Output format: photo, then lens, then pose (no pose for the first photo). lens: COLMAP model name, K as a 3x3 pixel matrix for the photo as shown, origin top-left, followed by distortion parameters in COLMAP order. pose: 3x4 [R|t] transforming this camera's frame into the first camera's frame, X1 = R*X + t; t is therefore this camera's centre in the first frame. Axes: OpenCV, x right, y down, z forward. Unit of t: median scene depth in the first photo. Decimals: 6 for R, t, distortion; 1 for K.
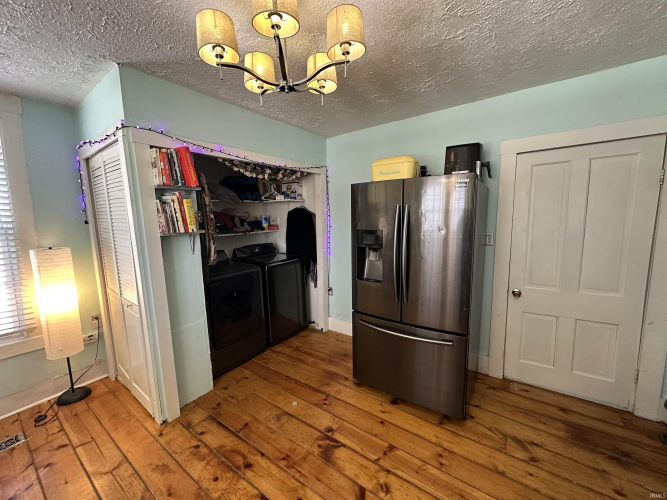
lens RADIAL K [[265.8, 0, 331.5], [0, 265.8, 249.2], [0, 0, 1]] dist [-0.001916, 0.000323]
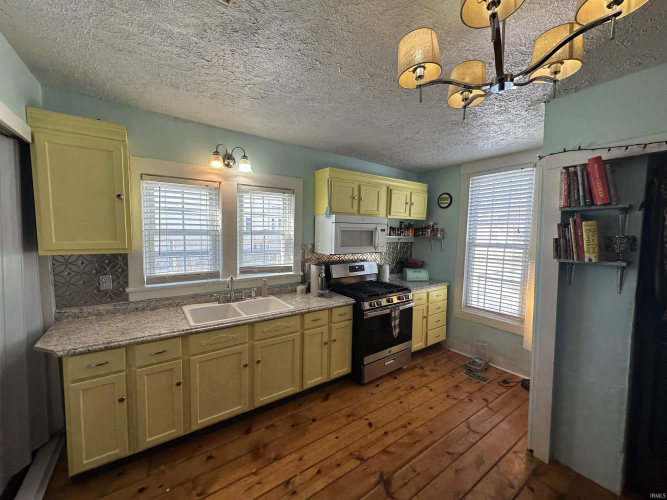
lens RADIAL K [[265.8, 0, 332.0], [0, 265.8, 250.9], [0, 0, 1]] dist [-0.001916, 0.000323]
pose [[-0.336476, 0.082261, -0.938092, 0.534247], [-0.127065, 0.983101, 0.131784, -0.116835], [0.933080, 0.163540, -0.320337, 0.596214]]
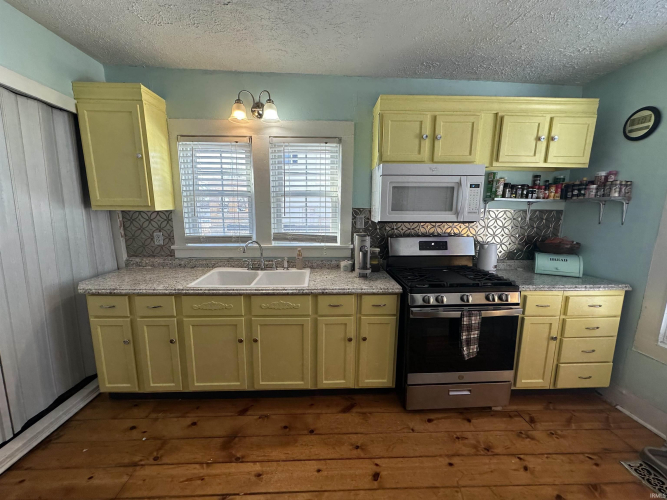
lens RADIAL K [[265.8, 0, 331.9], [0, 265.8, 249.9], [0, 0, 1]] dist [-0.001916, 0.000323]
pose [[-0.791033, 0.106478, -0.602436, -0.110170], [-0.070618, 0.962262, 0.262801, -0.052310], [0.607684, 0.250427, -0.753662, 0.862419]]
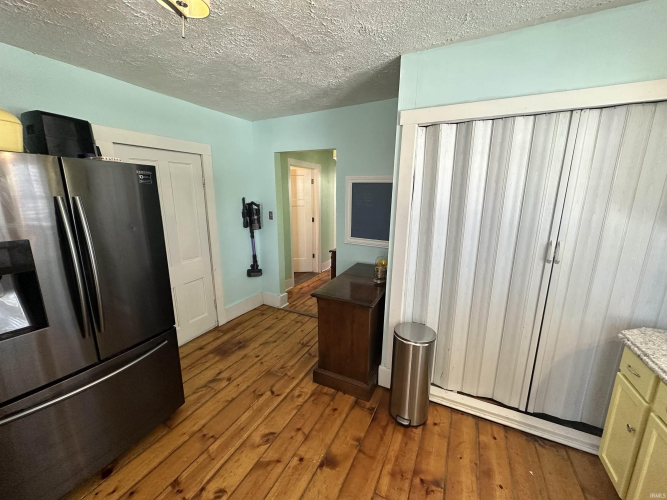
lens RADIAL K [[265.8, 0, 334.5], [0, 265.8, 250.5], [0, 0, 1]] dist [-0.001916, 0.000323]
pose [[-0.164261, -0.184196, 0.969067, -0.550684], [0.121188, 0.971200, 0.205143, -0.098639], [-0.978944, 0.151137, -0.137208, 0.496935]]
